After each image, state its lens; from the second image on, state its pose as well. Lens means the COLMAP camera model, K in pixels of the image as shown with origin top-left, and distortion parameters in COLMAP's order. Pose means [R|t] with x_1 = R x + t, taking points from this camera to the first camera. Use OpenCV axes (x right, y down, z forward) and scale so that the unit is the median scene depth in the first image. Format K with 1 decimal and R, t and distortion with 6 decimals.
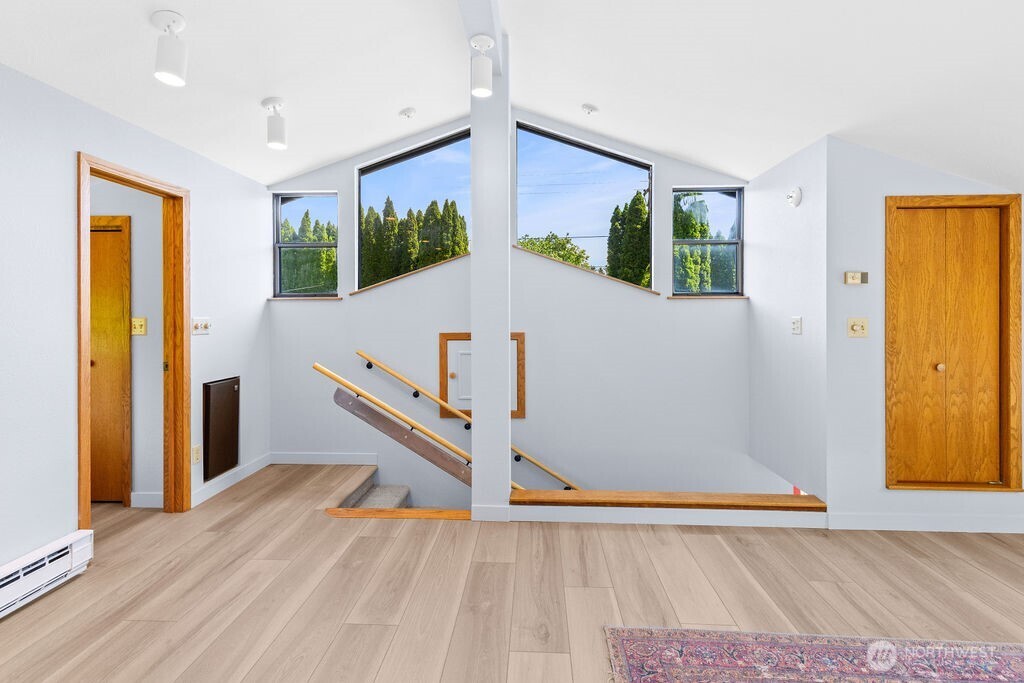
lens RADIAL K [[479.5, 0, 518.2], [0, 479.5, 310.7], [0, 0, 1]] dist [0.004561, 0.000558]
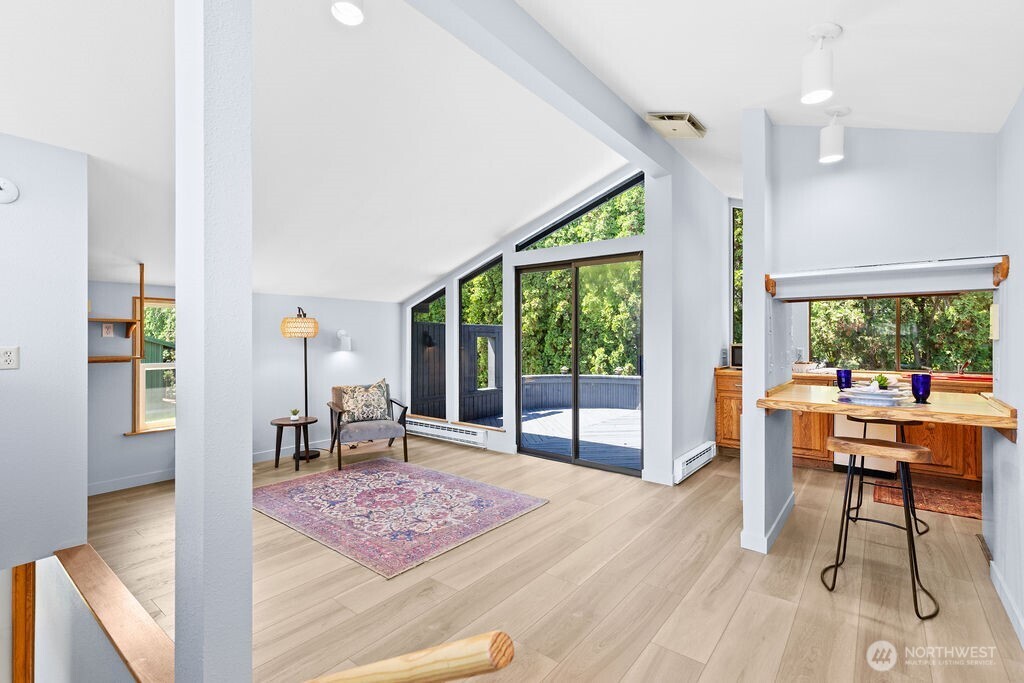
lens RADIAL K [[459.4, 0, 514.7], [0, 459.4, 338.7], [0, 0, 1]] dist [0.003240, -0.000116]
pose [[-0.810362, 0.000486, 0.585929, -0.571098], [-0.000932, 0.999997, -0.002119, -0.000175], [-0.585929, -0.002263, -0.810359, 1.238927]]
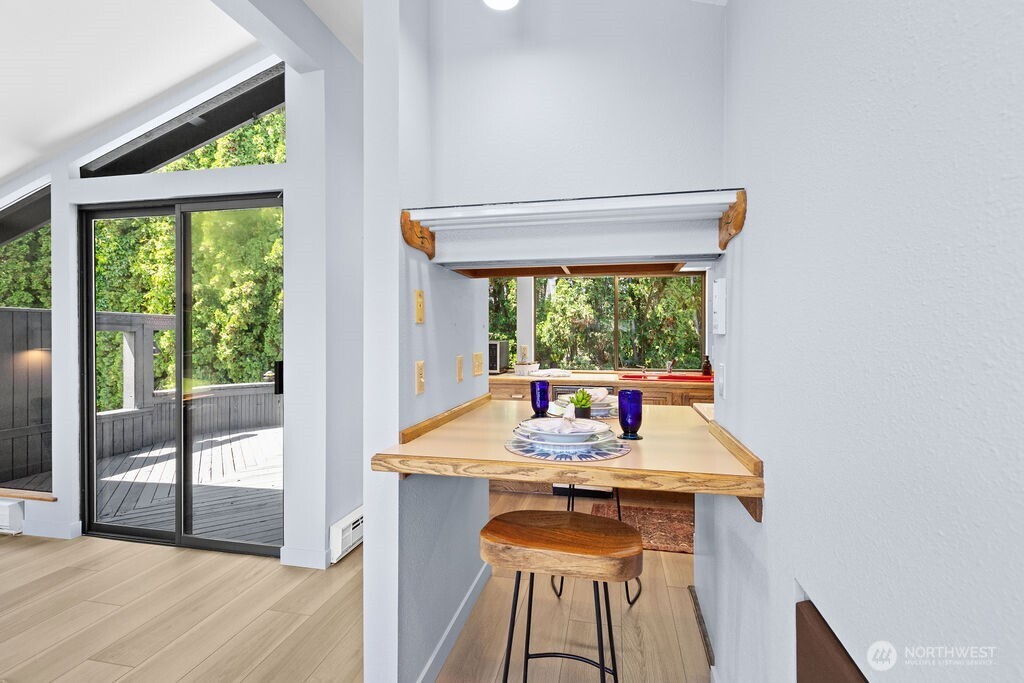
lens RADIAL K [[459.4, 0, 514.7], [0, 459.4, 338.7], [0, 0, 1]] dist [0.003240, -0.000116]
pose [[-0.985911, -0.001212, 0.167269, -0.642202], [-0.000302, 0.999985, 0.005466, 0.001699], [-0.167273, 0.005339, -0.985896, 0.611558]]
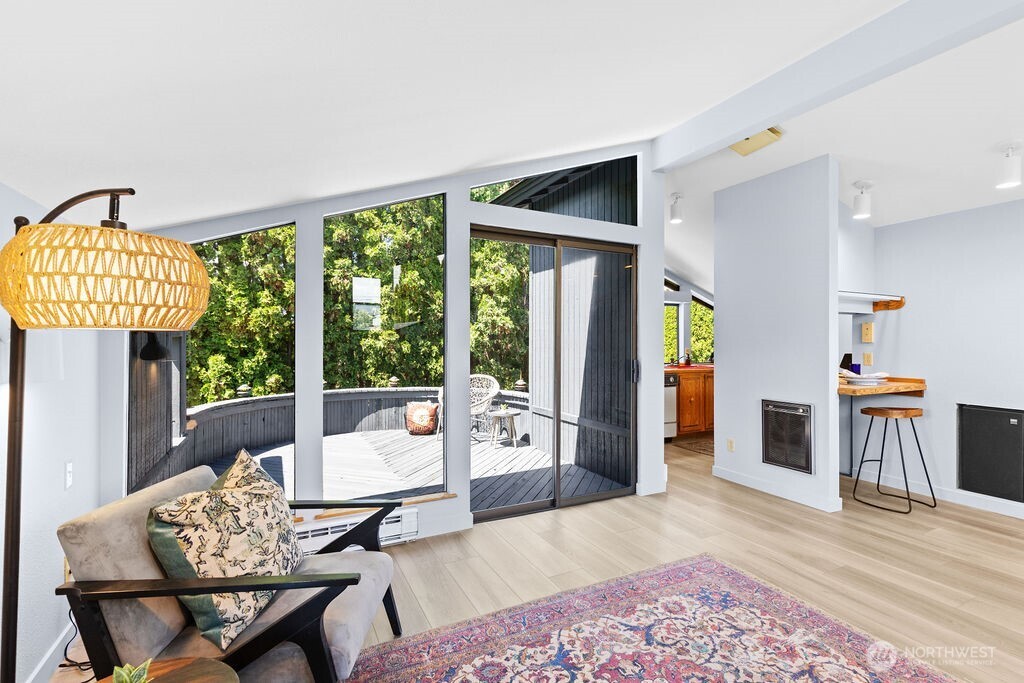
lens RADIAL K [[467.0, 0, 512.0], [0, 467.0, 341.5], [0, 0, 1]] dist [0.002866, 0.000089]
pose [[-0.876459, -0.000806, -0.481475, 0.938803], [0.000338, 0.999997, -0.002289, -0.000526], [0.481476, -0.002169, -0.876457, 0.821252]]
